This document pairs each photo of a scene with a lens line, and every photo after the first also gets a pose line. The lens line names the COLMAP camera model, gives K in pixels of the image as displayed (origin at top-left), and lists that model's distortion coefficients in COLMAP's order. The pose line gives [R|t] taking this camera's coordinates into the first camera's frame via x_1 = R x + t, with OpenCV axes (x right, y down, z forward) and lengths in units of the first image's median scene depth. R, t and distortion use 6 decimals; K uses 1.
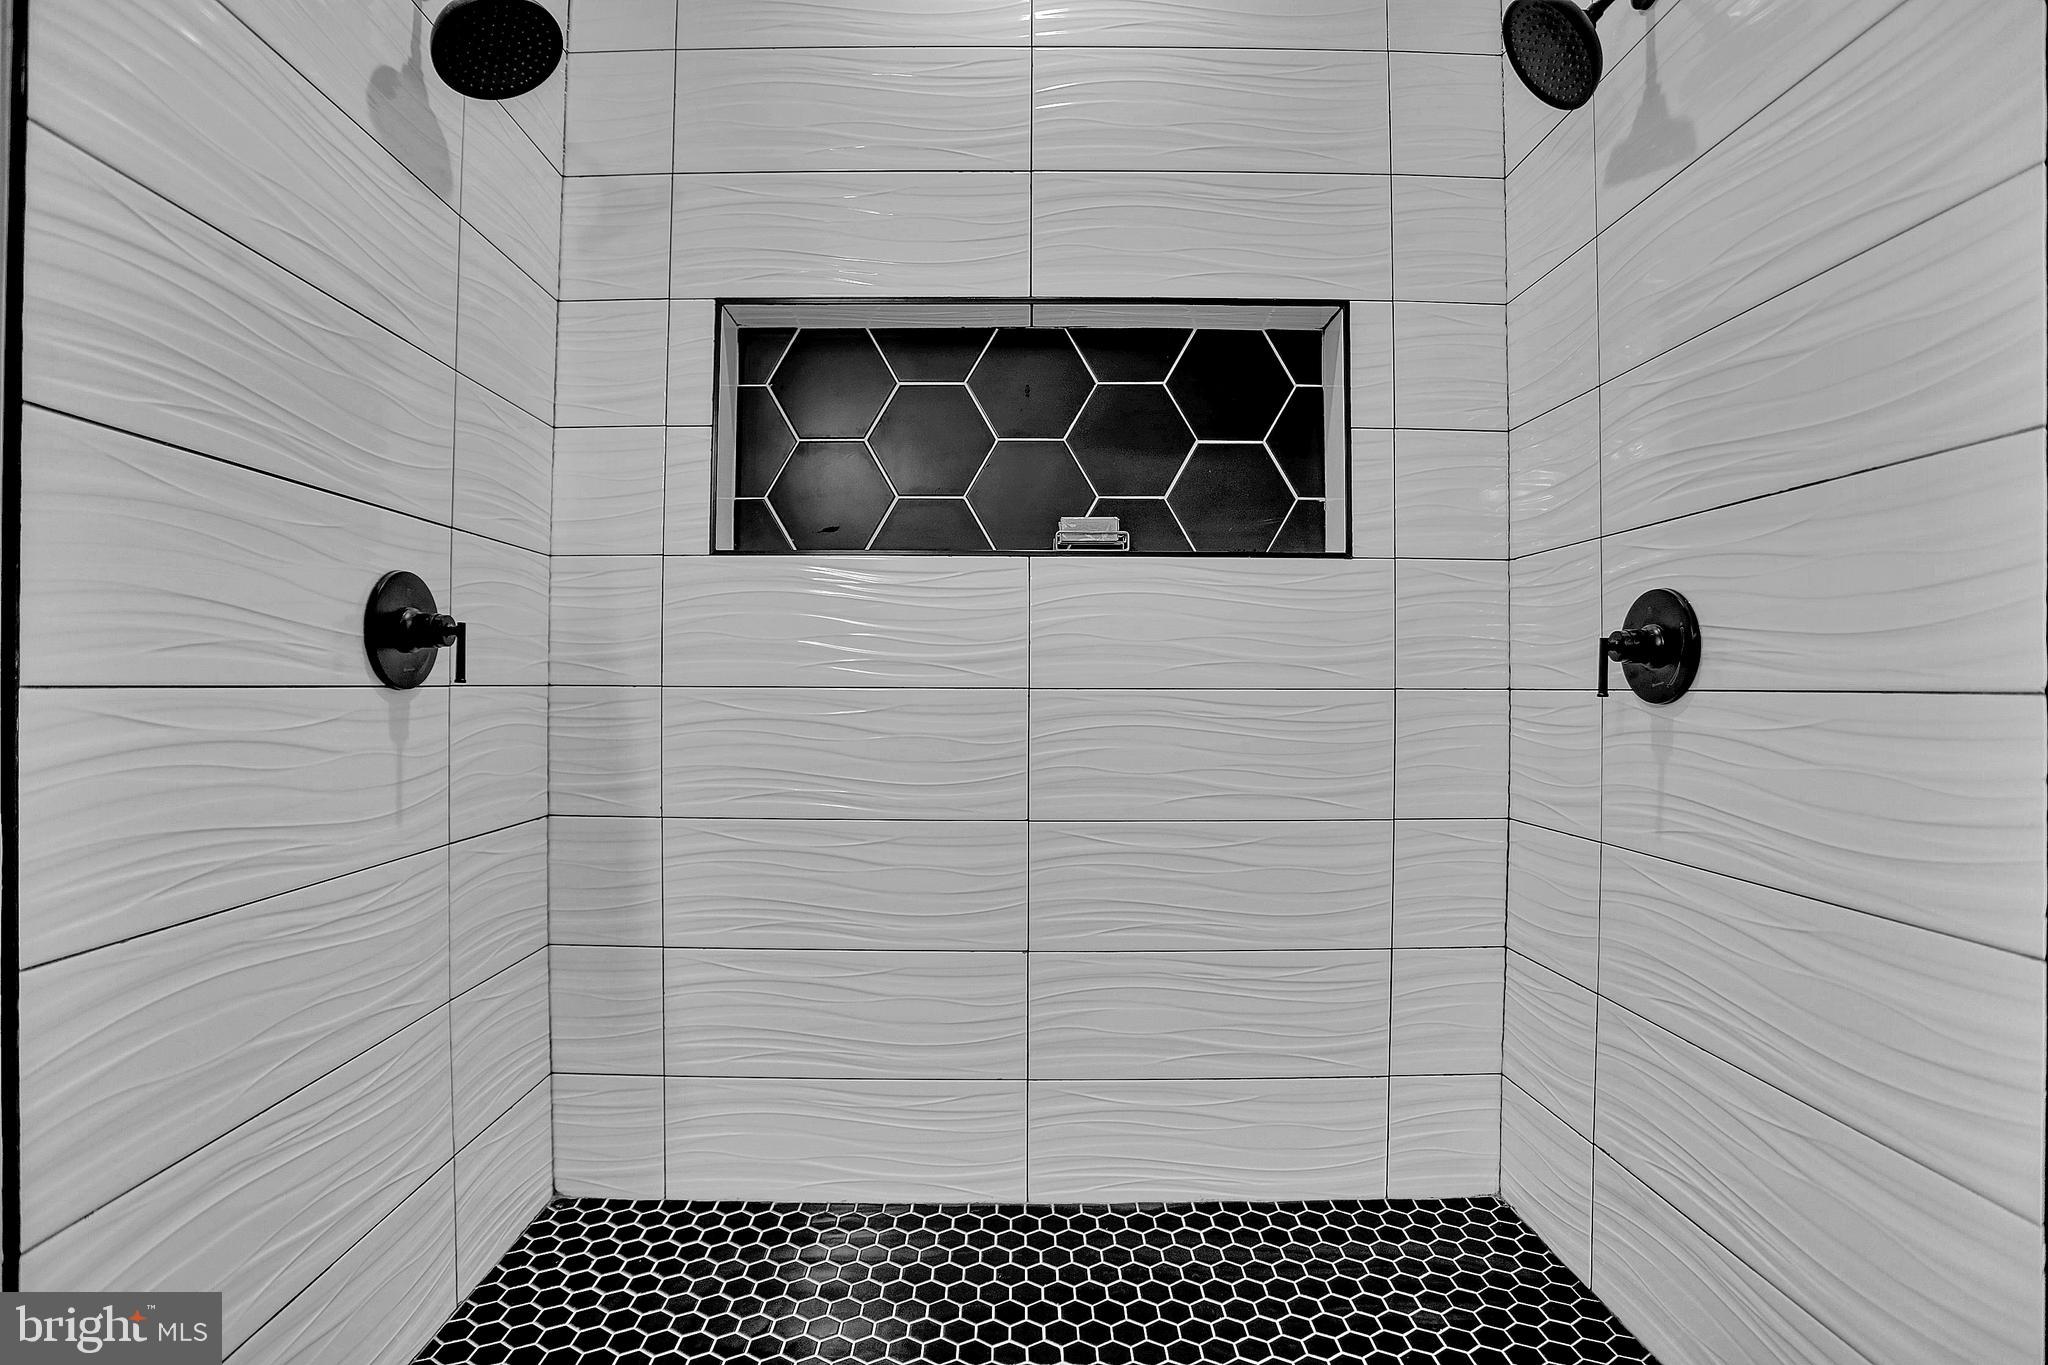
lens RADIAL K [[981.5, 0, 1021.1], [0, 981.5, 668.8], [0, 0, 1]] dist [-0.053004, 0.009822]
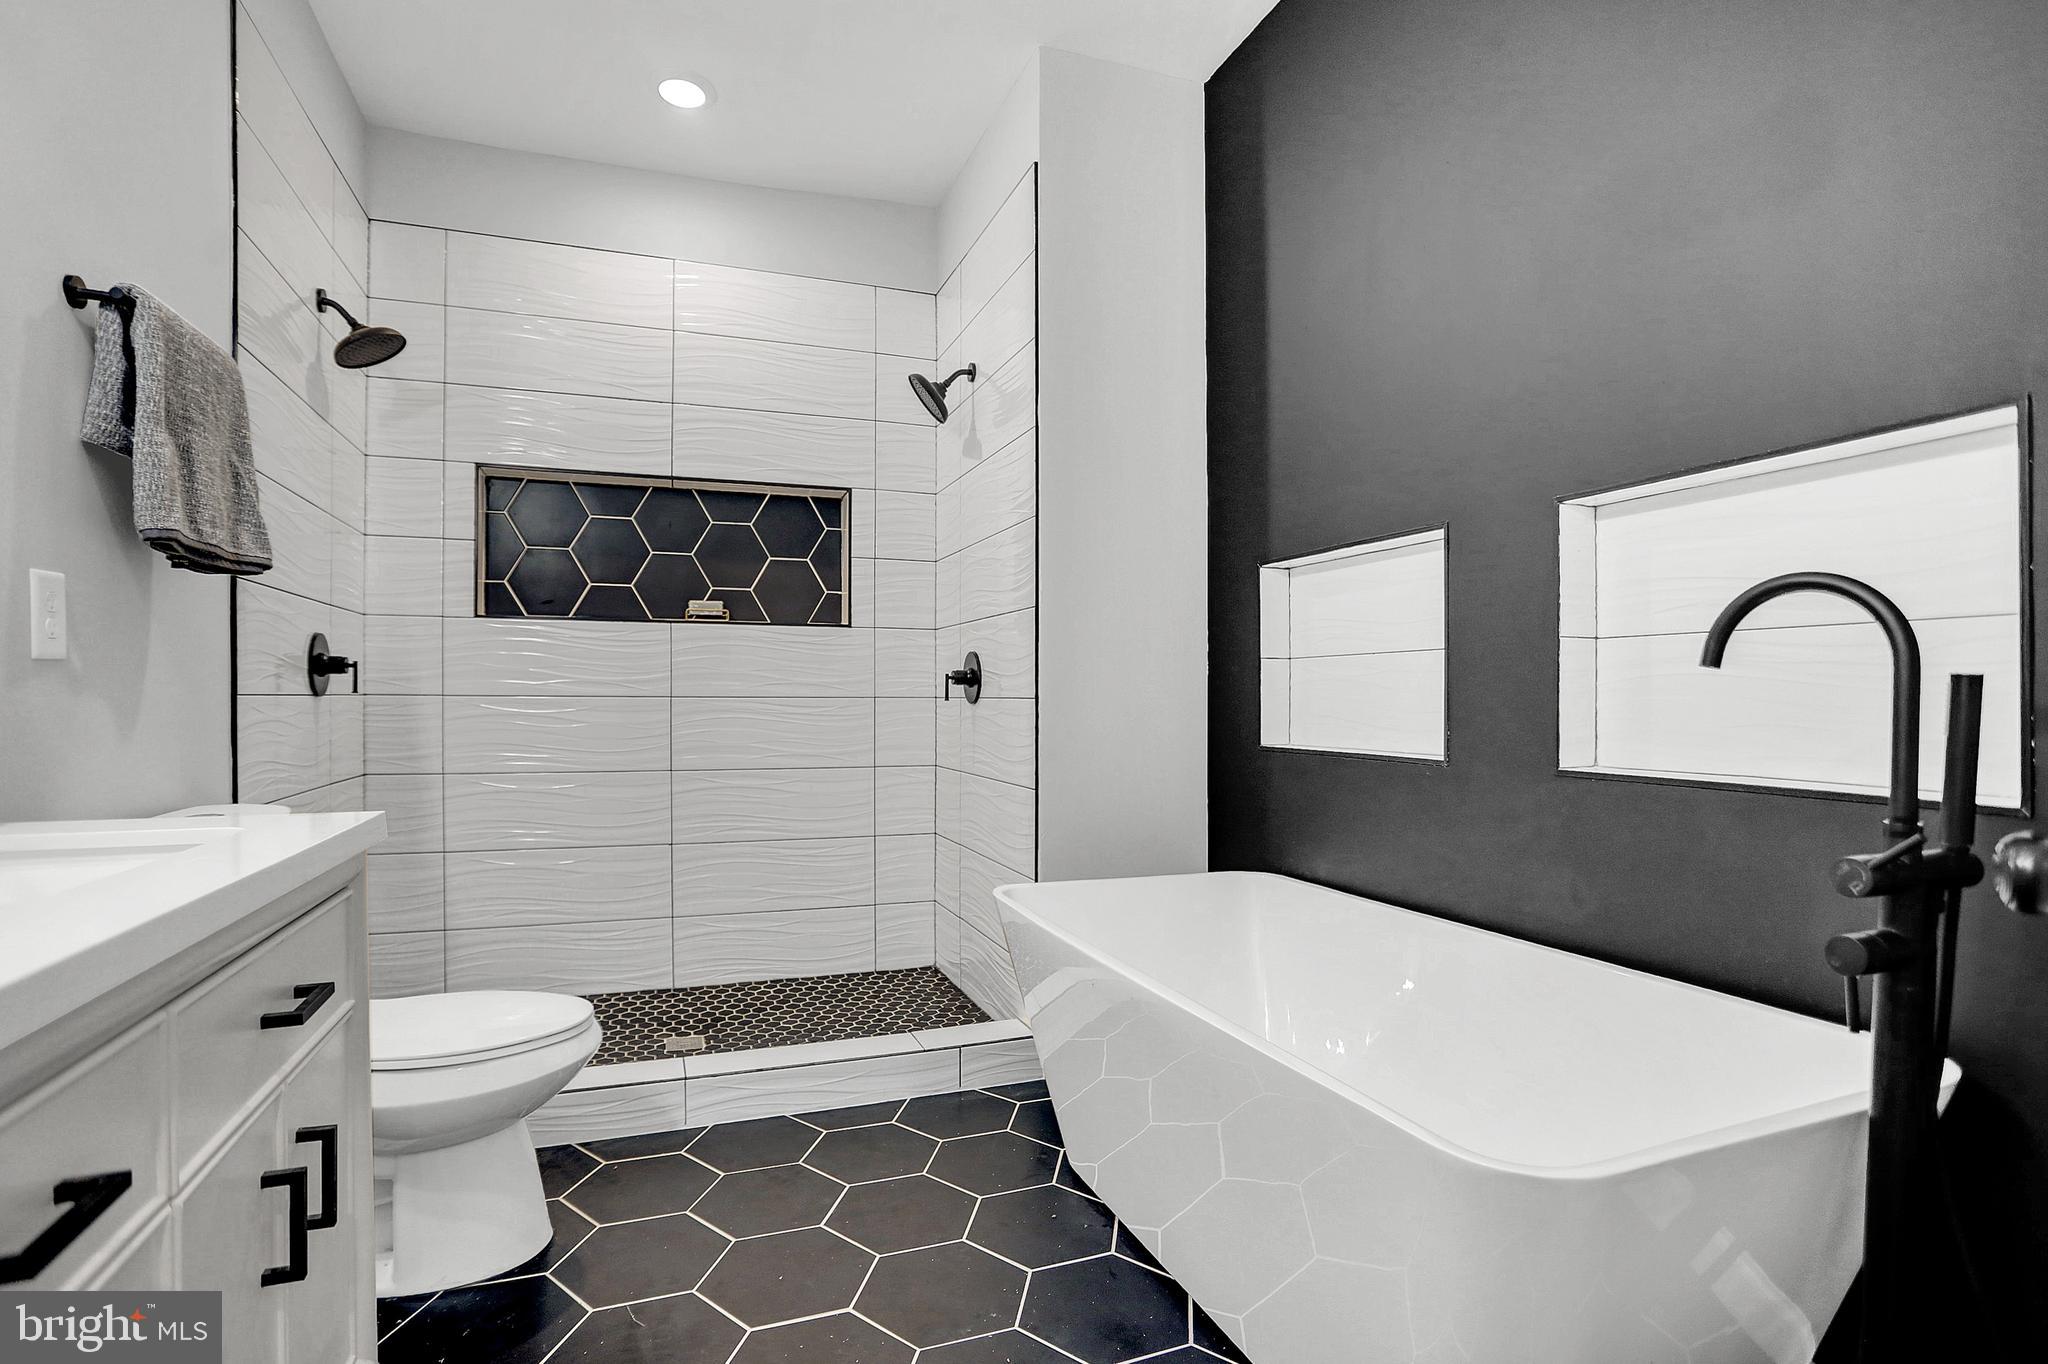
lens RADIAL K [[981.5, 0, 1008.0], [0, 981.5, 723.3], [0, 0, 1]] dist [-0.053004, 0.009822]
pose [[0.944590, -0.006920, 0.328180, 0.004396], [-0.007508, 0.999061, 0.042677, -0.012029], [-0.328167, -0.042776, 0.943651, -0.880203]]
